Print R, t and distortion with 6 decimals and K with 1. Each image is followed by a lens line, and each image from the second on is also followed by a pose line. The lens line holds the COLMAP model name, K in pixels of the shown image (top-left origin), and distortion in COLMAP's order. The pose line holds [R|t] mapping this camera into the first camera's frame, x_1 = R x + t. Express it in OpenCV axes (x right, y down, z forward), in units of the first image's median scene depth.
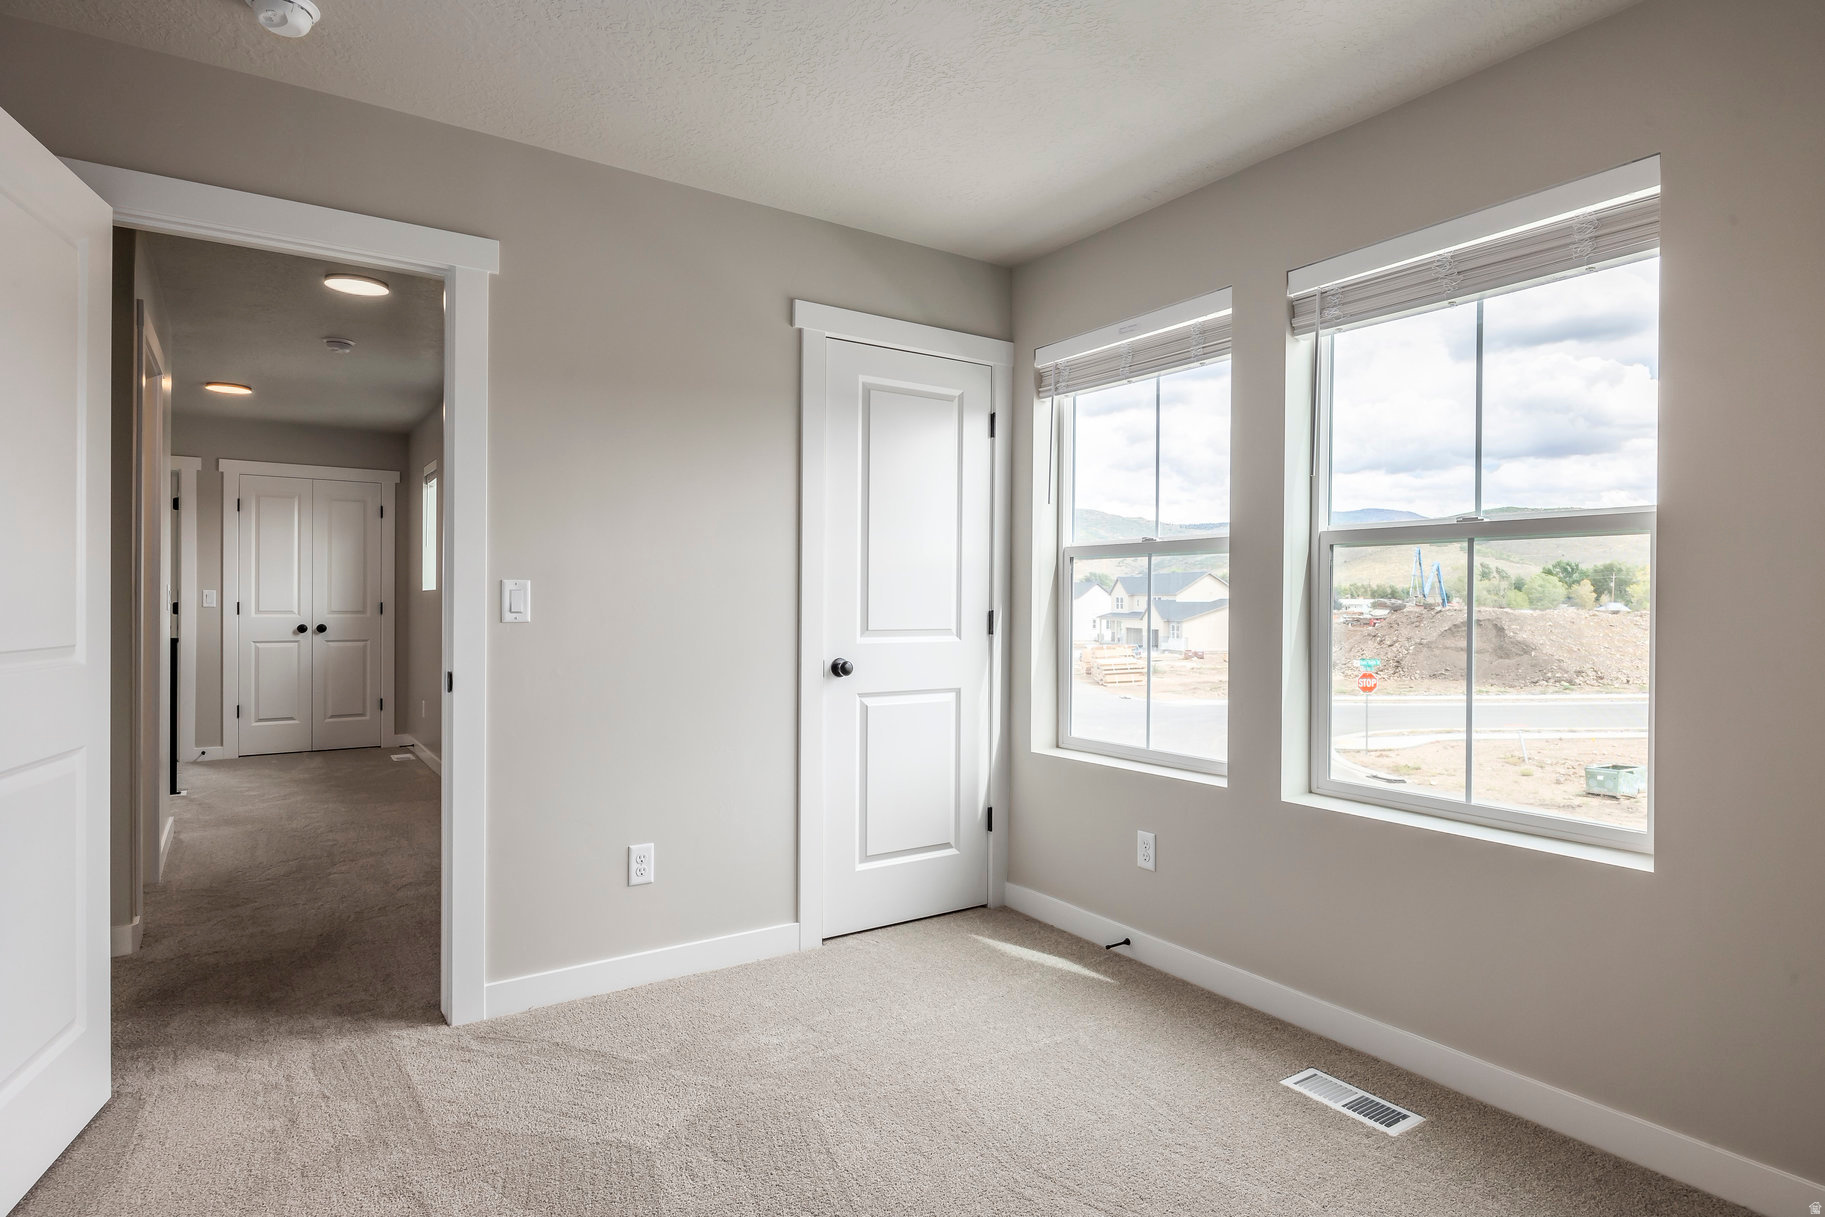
lens RADIAL K [[967.0, 0, 912.5], [0, 967.0, 608.5], [0, 0, 1]] dist [-0.003488, -0.000821]
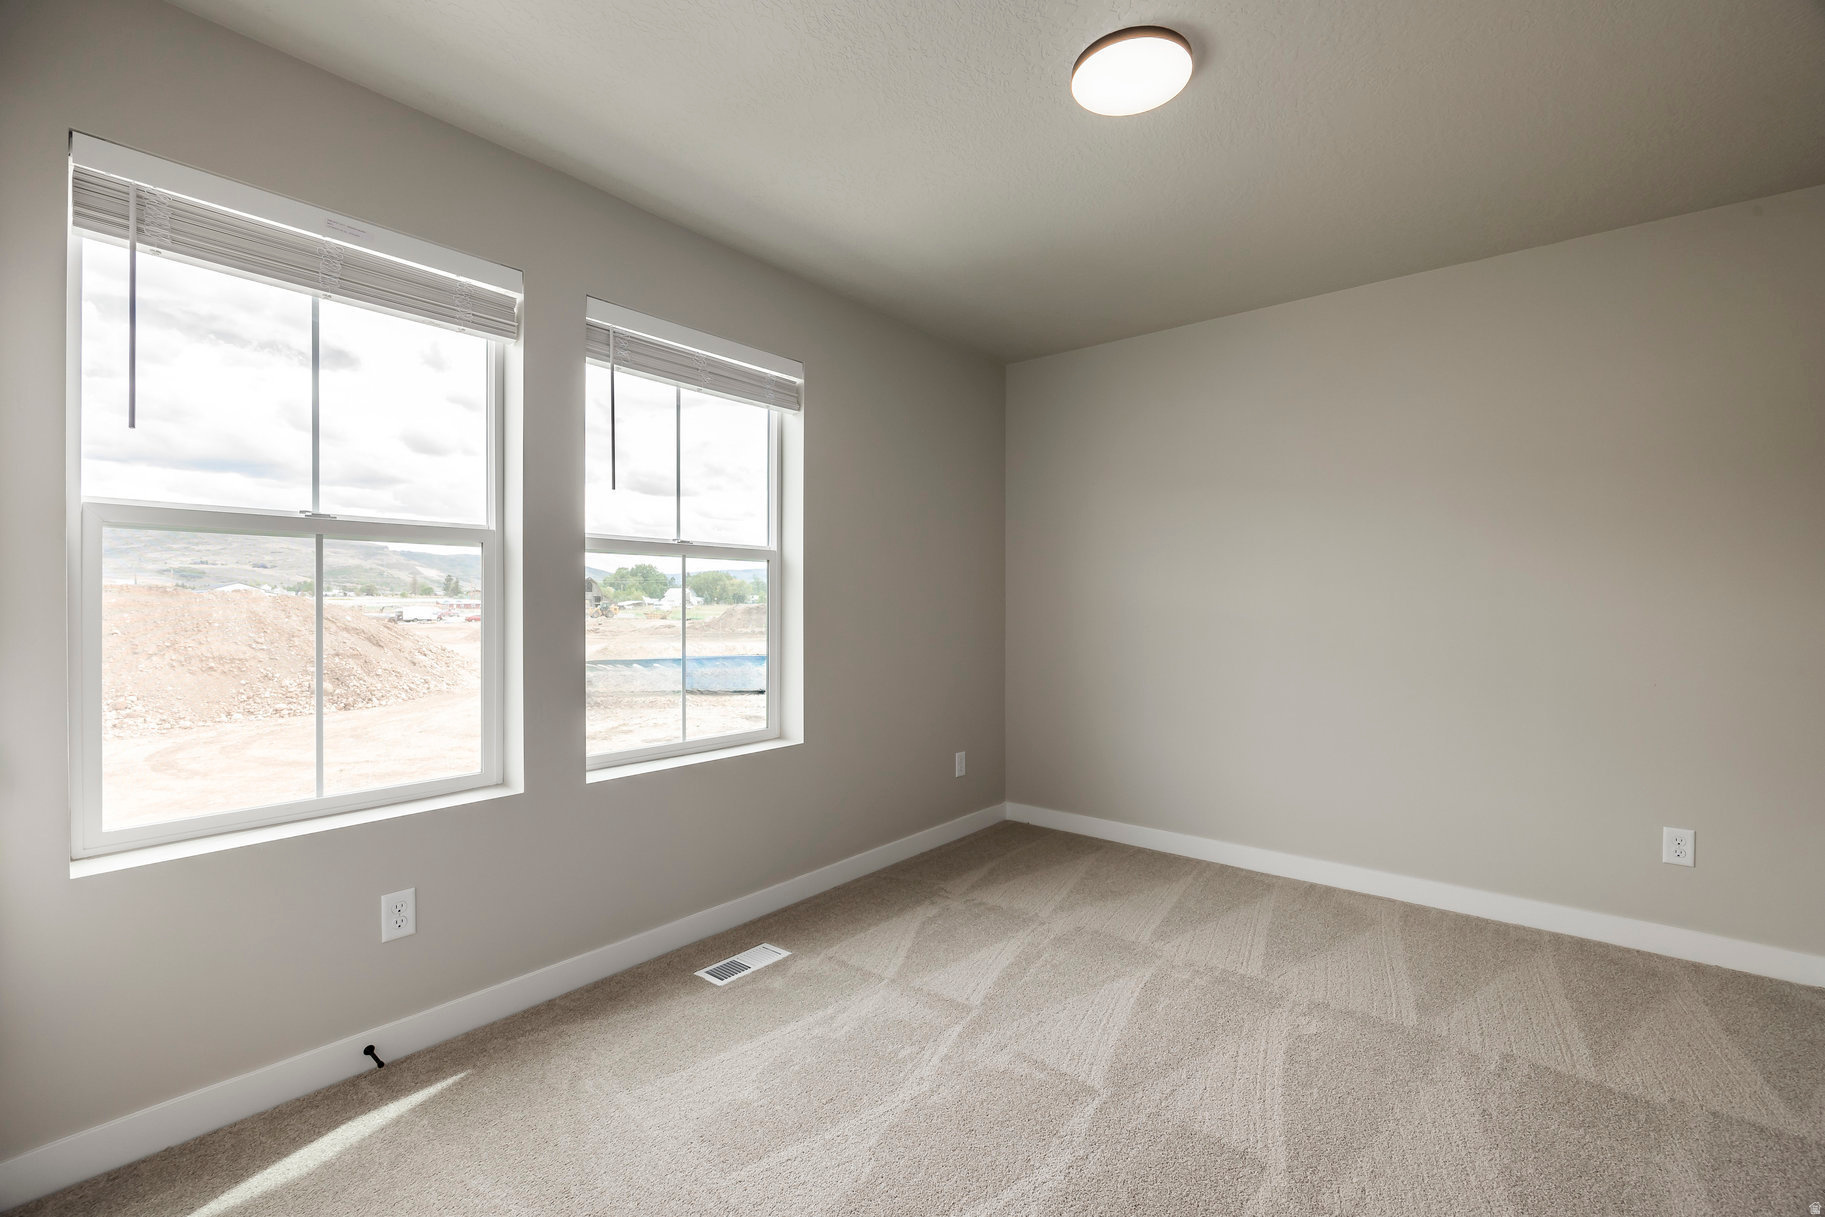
lens RADIAL K [[893.8, 0, 912.5], [0, 893.8, 608.5], [0, 0, 1]] dist [-0.000279, -0.000103]
pose [[-0.339170, -0.014951, 0.940606, -0.945992], [0.001765, 0.999862, 0.016529, -0.018851], [-0.940723, 0.007266, -0.339097, 1.383381]]
